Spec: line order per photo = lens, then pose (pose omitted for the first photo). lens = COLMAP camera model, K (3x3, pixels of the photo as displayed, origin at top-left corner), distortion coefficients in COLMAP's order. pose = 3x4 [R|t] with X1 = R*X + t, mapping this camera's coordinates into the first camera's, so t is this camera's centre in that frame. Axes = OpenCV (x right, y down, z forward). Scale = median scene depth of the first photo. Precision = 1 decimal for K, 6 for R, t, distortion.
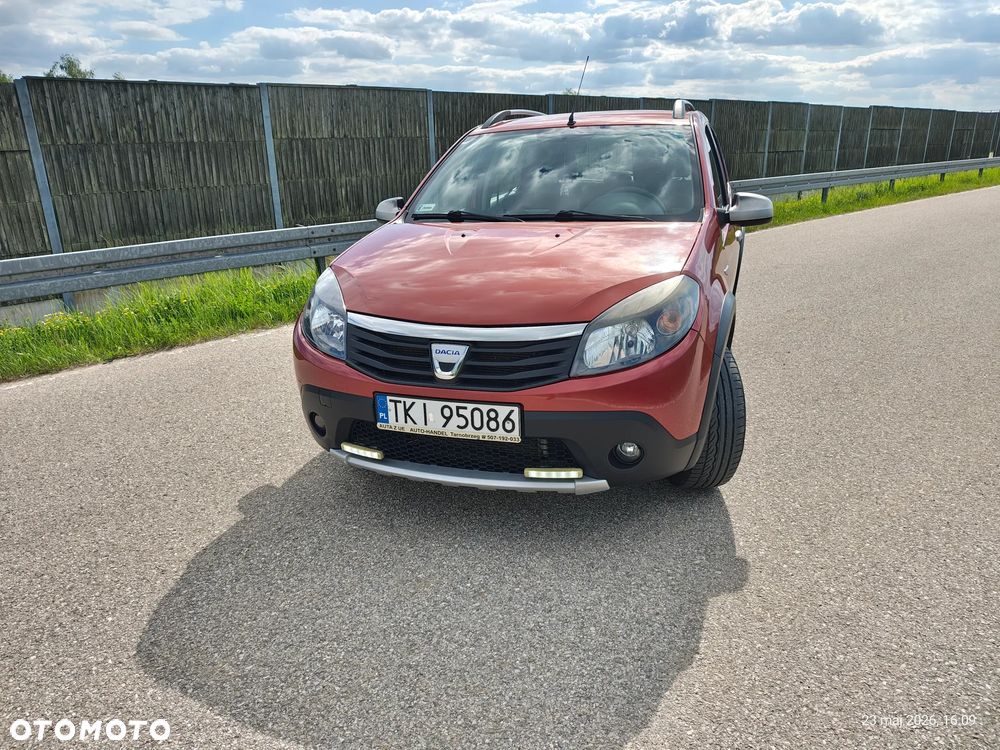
lens RADIAL K [[733.3, 0, 500.1], [0, 733.3, 361.1], [0, 0, 1]] dist [0.000837, -0.011063]
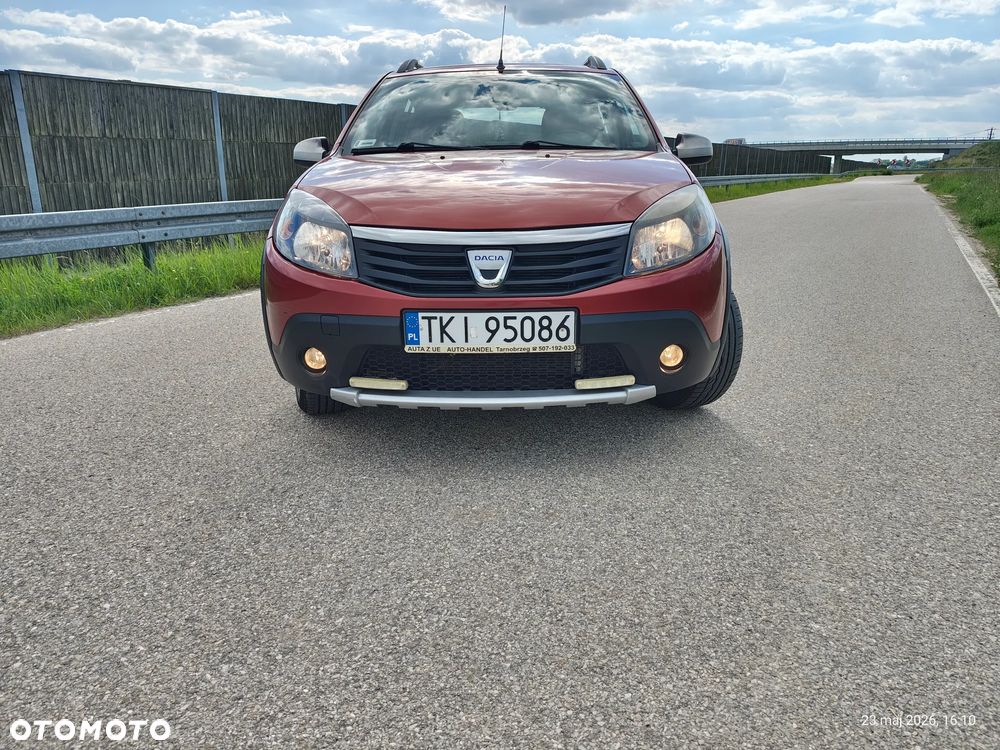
lens RADIAL K [[716.7, 0, 501.0], [0, 716.7, 377.5], [0, 0, 1]] dist [-0.025874, 0.013128]
pose [[0.949486, -0.064642, 0.307078, -0.067070], [0.066819, 0.997759, 0.003431, 0.026231], [-0.306612, 0.017261, 0.951678, 0.030187]]
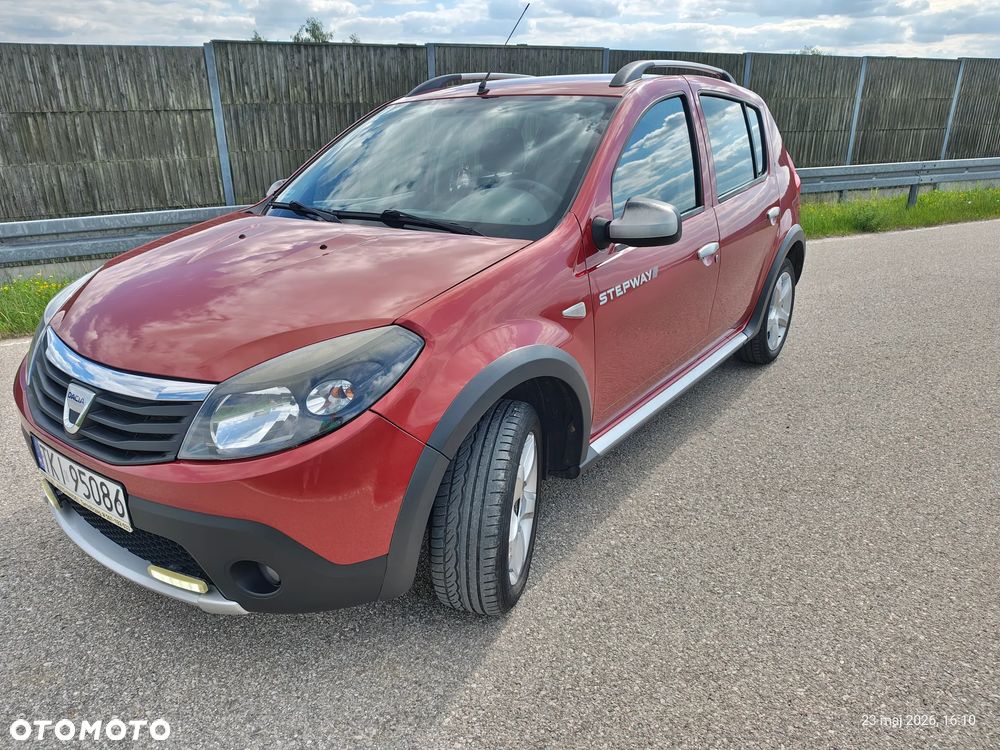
lens RADIAL K [[716.7, 0, 501.0], [0, 716.7, 377.5], [0, 0, 1]] dist [-0.025874, 0.013128]
pose [[0.953947, 0.116907, -0.276256, 0.110335], [-0.095198, 0.991311, 0.090774, -0.028649], [0.284468, -0.060295, 0.956788, 0.081264]]
